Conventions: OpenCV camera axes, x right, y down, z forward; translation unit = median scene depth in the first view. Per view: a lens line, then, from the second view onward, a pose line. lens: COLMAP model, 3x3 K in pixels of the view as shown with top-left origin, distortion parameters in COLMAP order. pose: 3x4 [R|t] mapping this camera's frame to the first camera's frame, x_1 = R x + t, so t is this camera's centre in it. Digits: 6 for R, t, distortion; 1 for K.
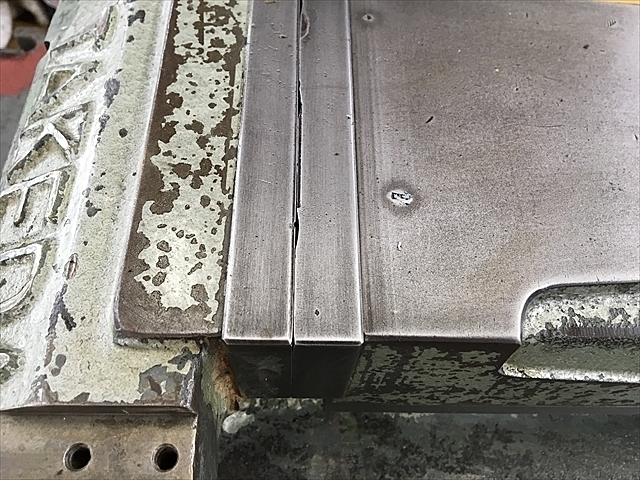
lens RADIAL K [[549.5, 0, 325.0], [0, 549.5, 240.3], [0, 0, 1]] dist [0.082101, -0.158706]
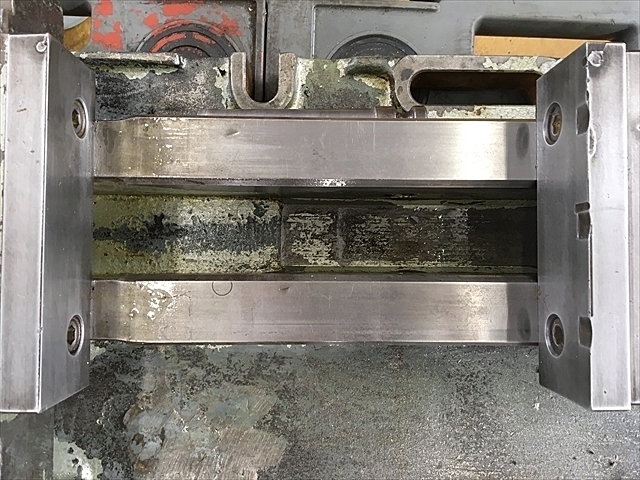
lens RADIAL K [[549.5, 0, 324.5], [0, 549.5, 238.0], [0, 0, 1]] dist [0.082101, -0.158706]
pose [[0.999687, 0.005043, -0.024485, 0.487002], [0.006599, 0.891471, 0.453030, -0.602630], [0.024112, -0.453050, 0.891159, -0.145648]]
